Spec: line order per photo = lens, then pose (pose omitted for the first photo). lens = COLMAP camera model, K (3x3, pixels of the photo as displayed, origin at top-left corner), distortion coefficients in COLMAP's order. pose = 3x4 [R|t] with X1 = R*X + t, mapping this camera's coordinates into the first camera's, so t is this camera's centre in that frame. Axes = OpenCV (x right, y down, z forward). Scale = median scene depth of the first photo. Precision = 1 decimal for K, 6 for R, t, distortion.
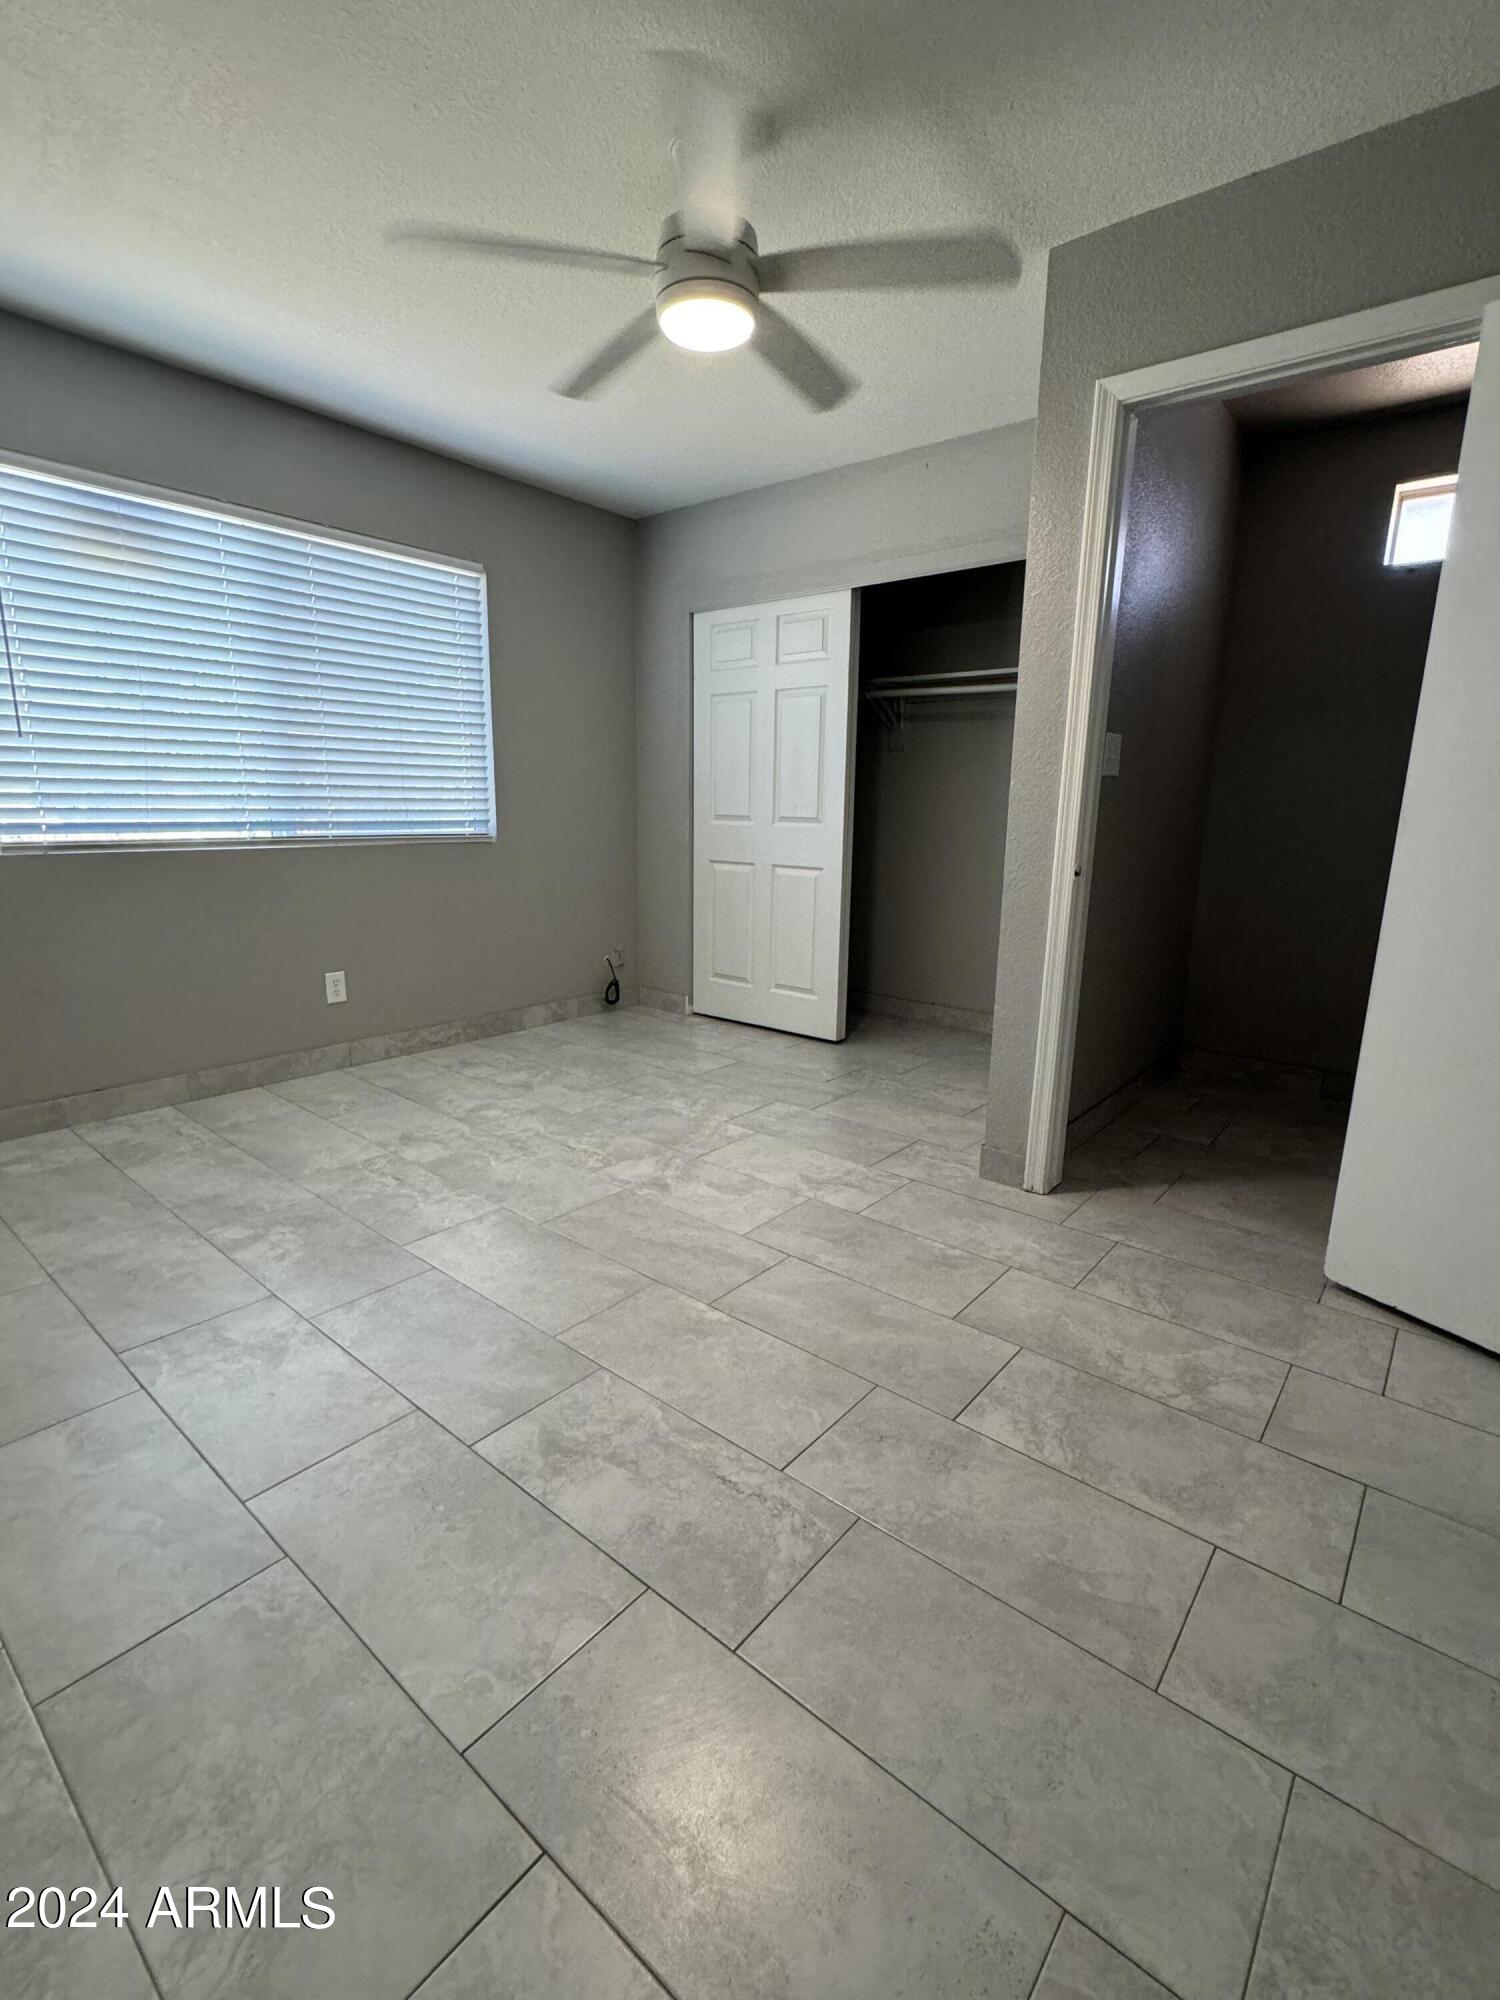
lens RADIAL K [[920.1, 0, 747.8], [0, 920.1, 1005.2], [0, 0, 1]] dist [-0.008537, 0.004461]
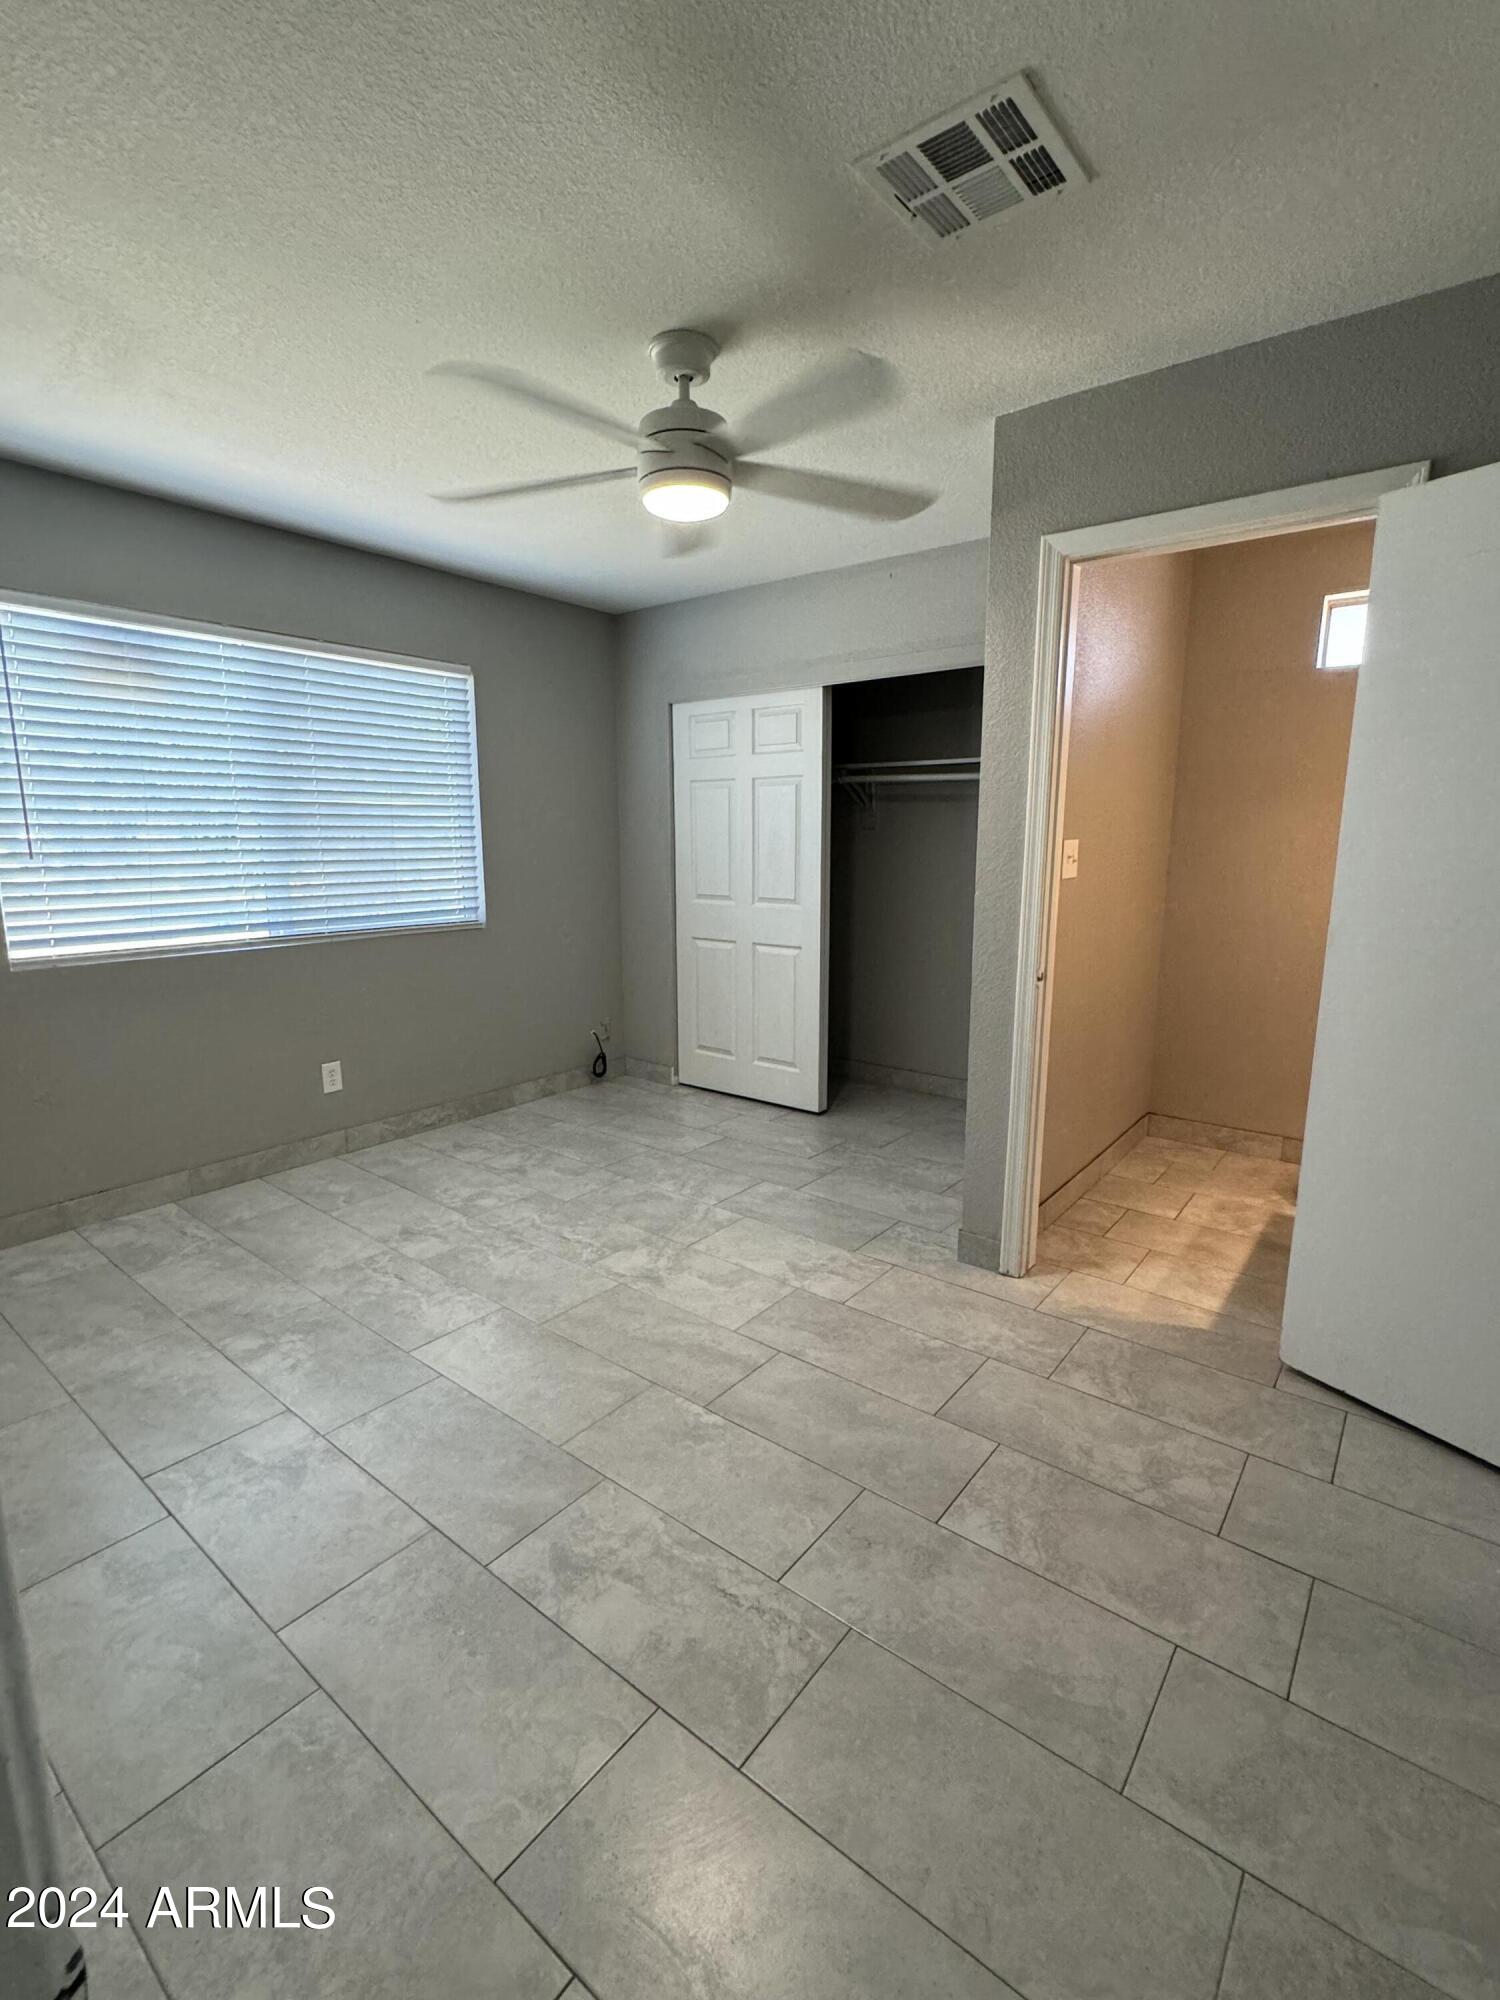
lens RADIAL K [[920.1, 0, 747.5], [0, 920.1, 1006.2], [0, 0, 1]] dist [-0.008537, 0.004461]
pose [[0.999572, -0.020752, 0.020604, -0.005623], [0.021450, 0.999183, -0.034243, -0.107394], [-0.019877, 0.034671, 0.999201, -0.080265]]
